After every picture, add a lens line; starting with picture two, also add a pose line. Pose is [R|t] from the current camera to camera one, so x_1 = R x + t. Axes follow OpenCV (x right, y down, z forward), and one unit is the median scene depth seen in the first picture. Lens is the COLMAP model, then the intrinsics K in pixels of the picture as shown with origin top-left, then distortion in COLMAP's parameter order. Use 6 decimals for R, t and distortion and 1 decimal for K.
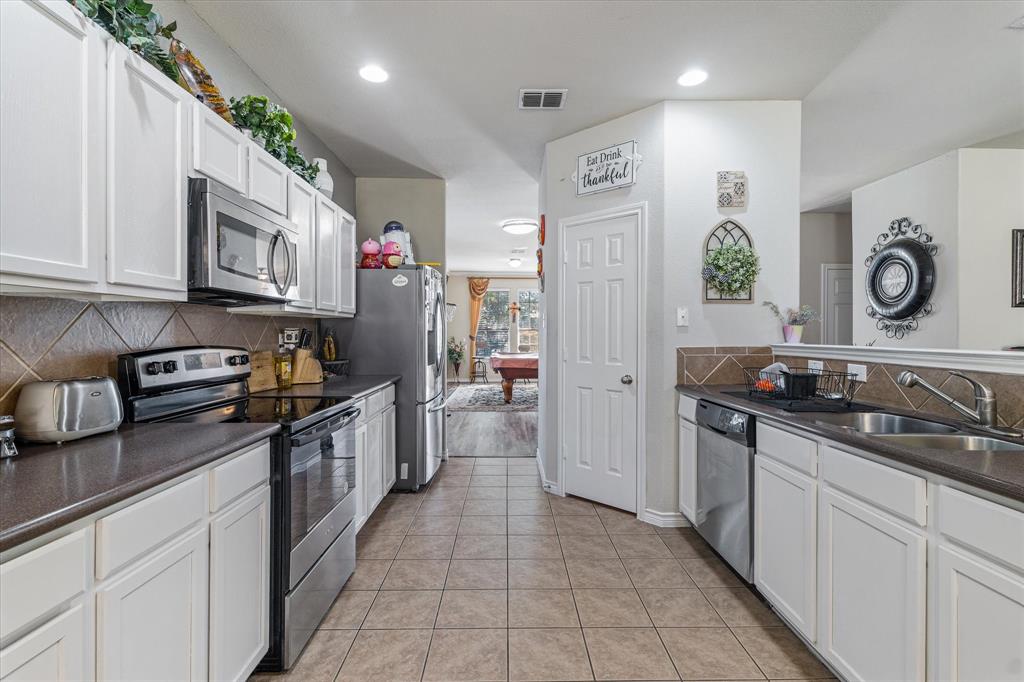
lens RADIAL K [[480.8, 0, 516.6], [0, 480.8, 334.2], [0, 0, 1]] dist [-0.000534, 0.001805]
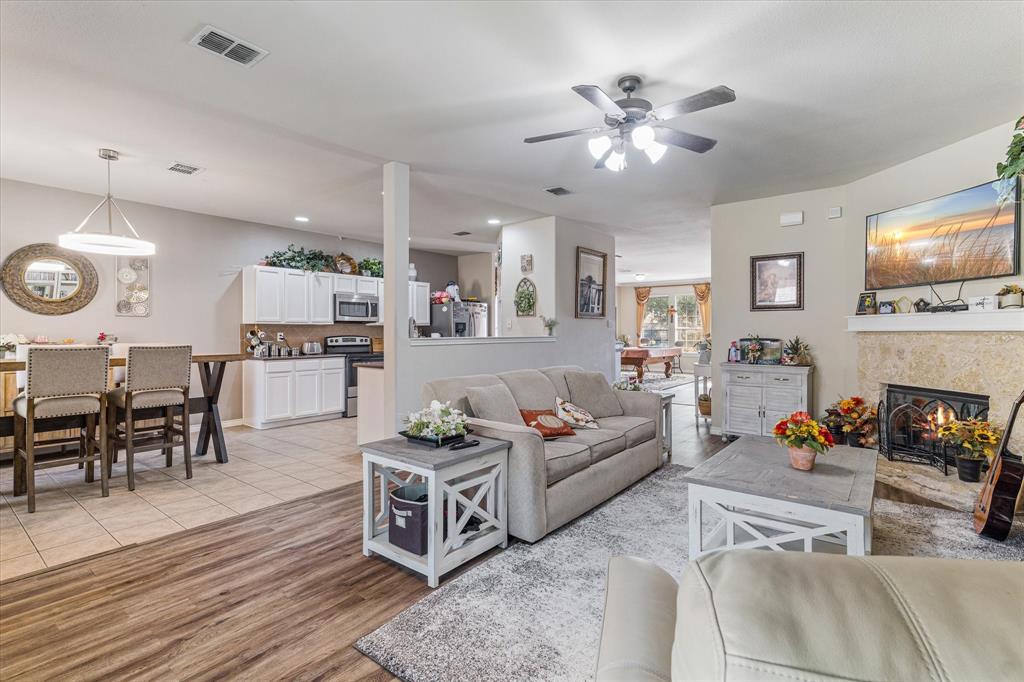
lens RADIAL K [[480.8, 0, 515.7], [0, 480.8, 330.6], [0, 0, 1]] dist [-0.000534, 0.001805]
pose [[0.774867, -0.006876, -0.632087, 1.738326], [0.003051, 0.999970, -0.007139, 0.011313], [0.632117, 0.003603, 0.774865, -0.669300]]
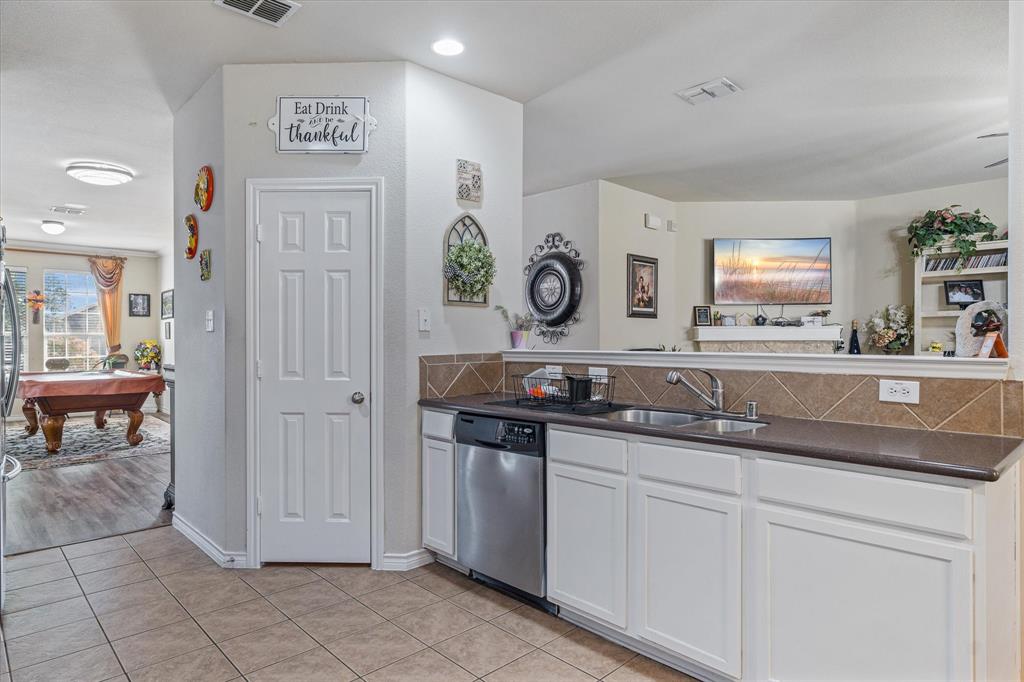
lens RADIAL K [[588.8, 0, 512.0], [0, 588.8, 344.1], [0, 0, 1]] dist [-0.005805, 0.001996]
pose [[0.737335, -0.008953, 0.675468, -0.249525], [0.005334, 0.999958, 0.007431, -0.000161], [-0.675506, -0.001876, 0.737352, 0.119591]]
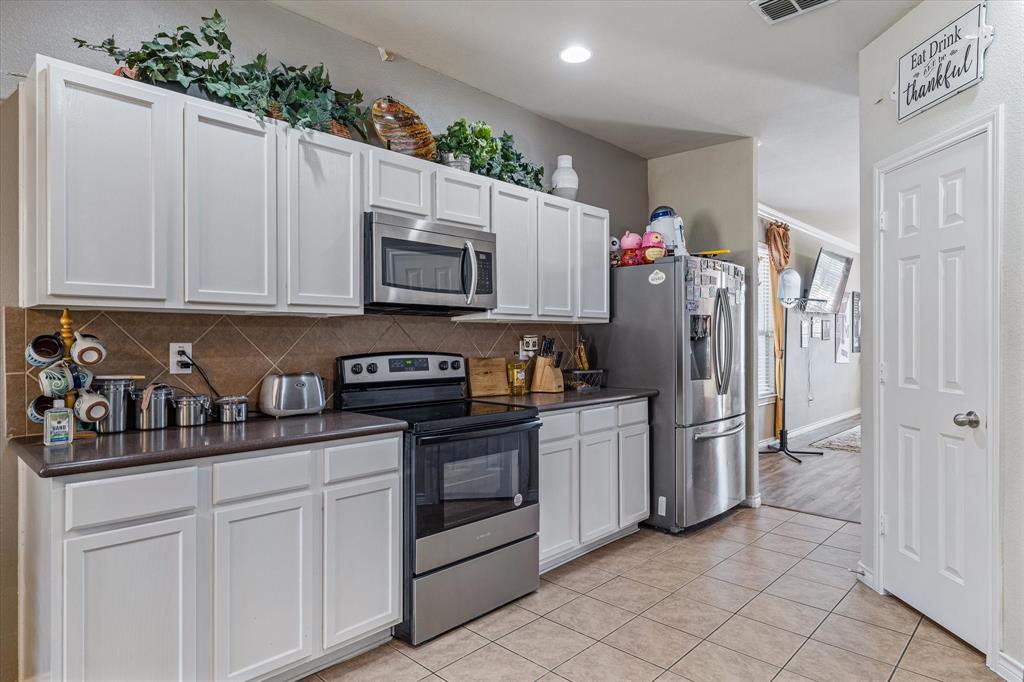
lens RADIAL K [[588.8, 0, 513.8], [0, 588.8, 342.4], [0, 0, 1]] dist [-0.005805, 0.001996]
pose [[0.709735, 0.001438, -0.704467, 0.356950], [-0.000215, 0.999998, 0.001825, -0.000166], [0.704469, -0.001143, 0.709734, 0.115117]]
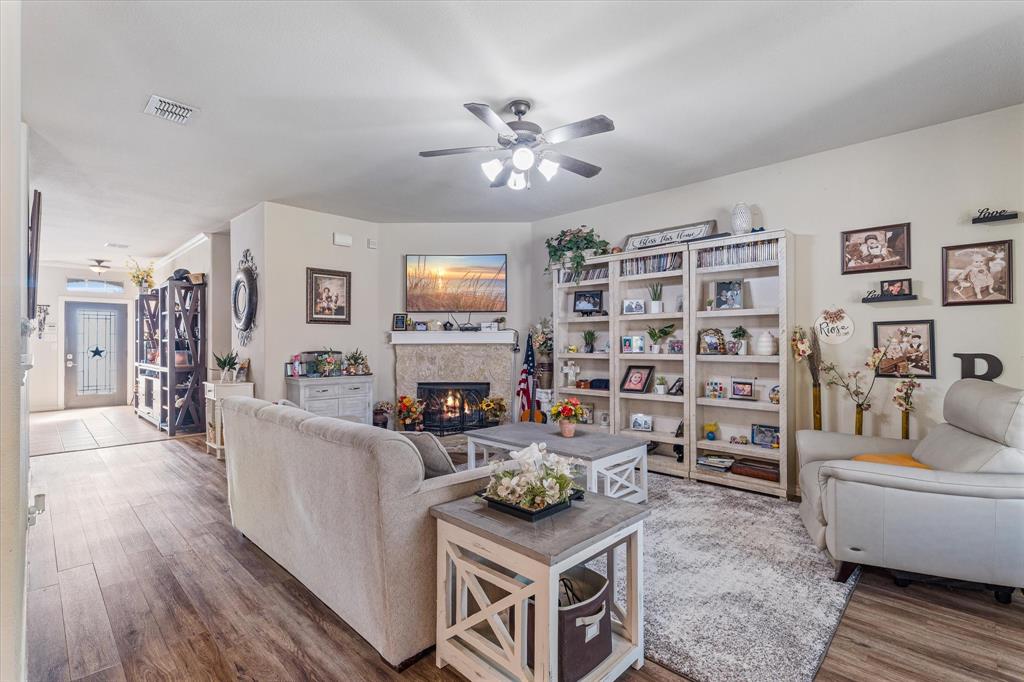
lens RADIAL K [[480.8, 0, 499.0], [0, 480.8, 338.7], [0, 0, 1]] dist [-0.000534, 0.001805]
pose [[0.717840, -0.000367, 0.696208, 0.580655], [0.007483, 0.999946, -0.007188, 0.002702], [-0.696168, 0.010370, 0.717804, -0.470565]]
